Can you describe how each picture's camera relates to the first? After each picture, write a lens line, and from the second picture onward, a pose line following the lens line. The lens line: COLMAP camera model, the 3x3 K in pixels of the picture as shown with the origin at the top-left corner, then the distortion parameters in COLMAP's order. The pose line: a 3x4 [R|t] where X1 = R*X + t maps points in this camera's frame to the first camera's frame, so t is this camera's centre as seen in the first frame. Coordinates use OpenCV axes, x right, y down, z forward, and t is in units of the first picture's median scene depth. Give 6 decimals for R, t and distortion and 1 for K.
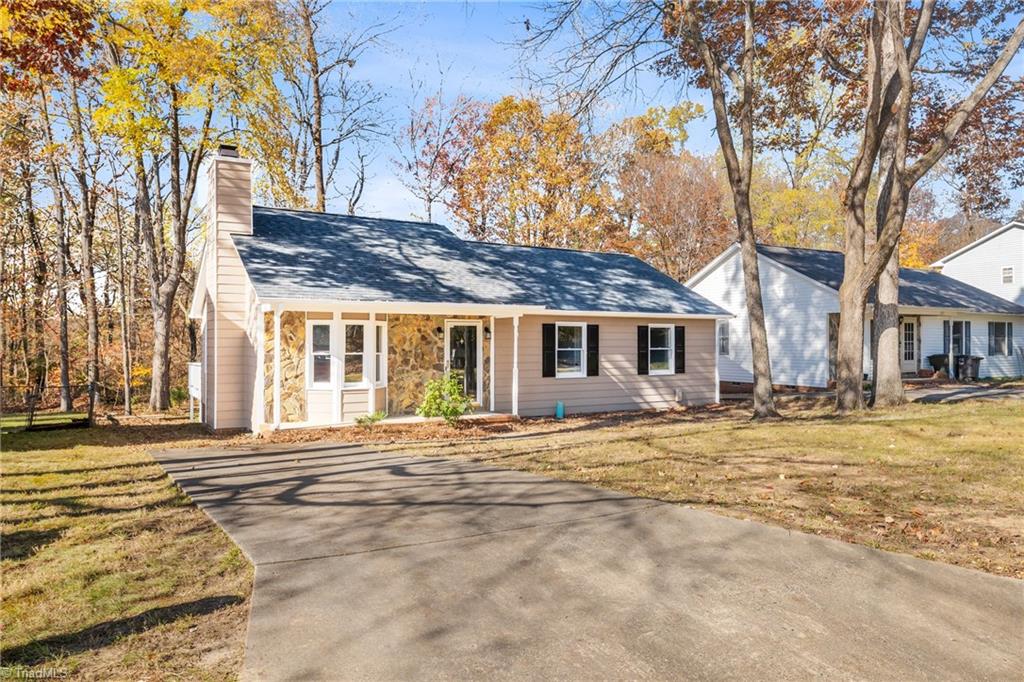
lens RADIAL K [[697.5, 0, 522.3], [0, 697.5, 333.9], [0, 0, 1]] dist [-0.010163, -0.001027]
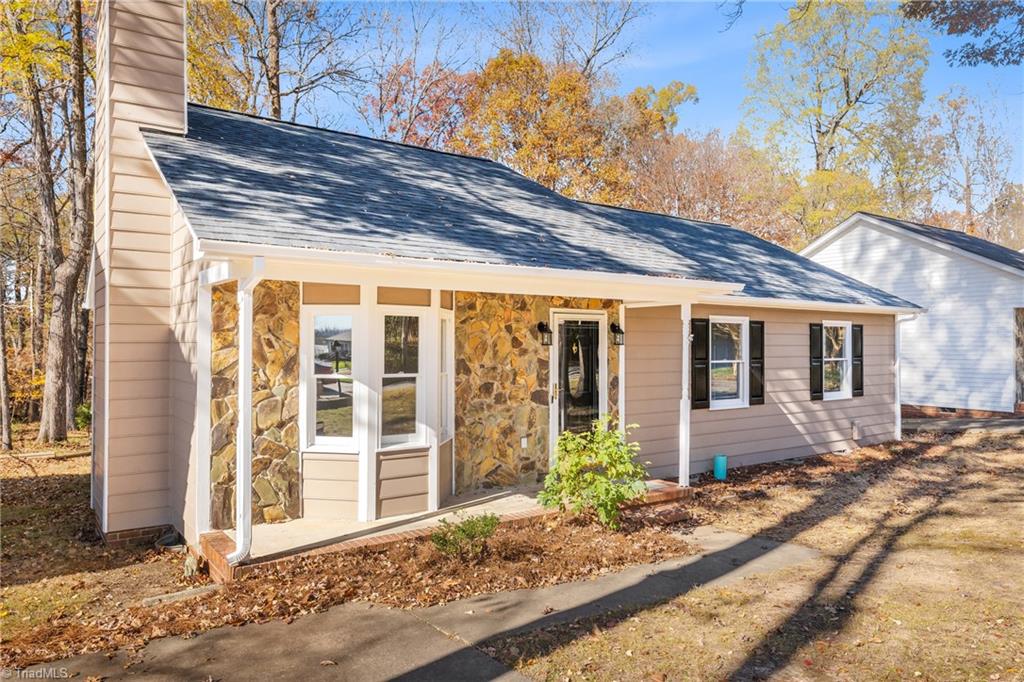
lens RADIAL K [[697.5, 0, 509.4], [0, 697.5, 330.5], [0, 0, 1]] dist [-0.010163, -0.001027]
pose [[0.998050, 0.003349, 0.062324, -0.171059], [-0.002879, 0.999967, -0.007629, 0.000306], [-0.062347, 0.007434, 0.998027, 0.445335]]
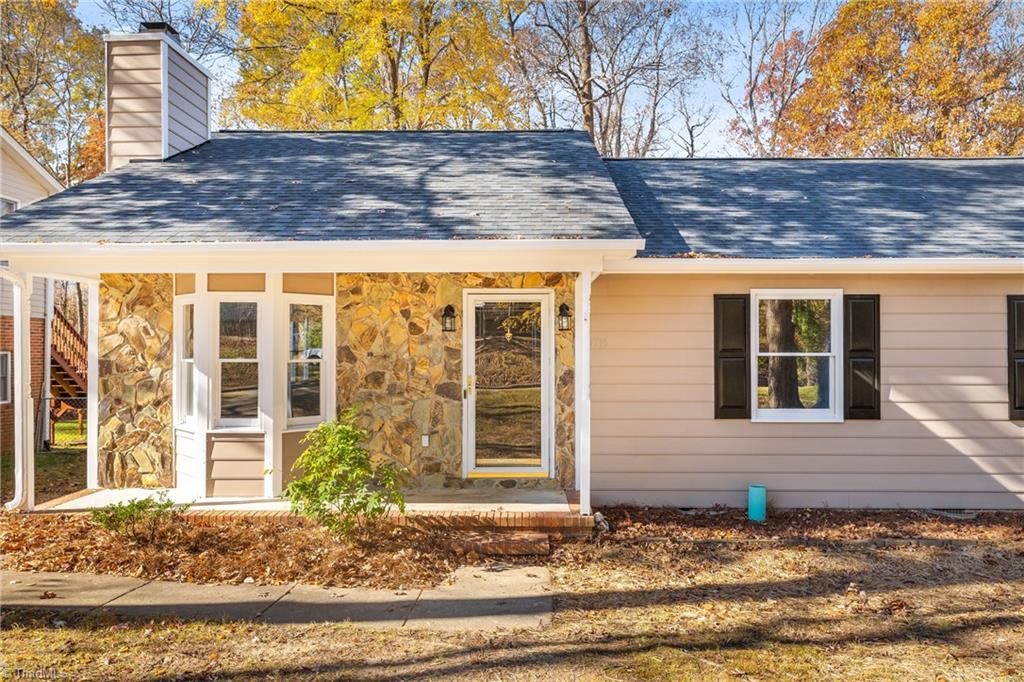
lens RADIAL K [[697.5, 0, 519.9], [0, 697.5, 337.2], [0, 0, 1]] dist [-0.010163, -0.001027]
pose [[0.839790, -0.009992, -0.542819, 0.171104], [0.008017, 0.999950, -0.006004, 0.014047], [0.542852, 0.000691, 0.839828, 0.604625]]
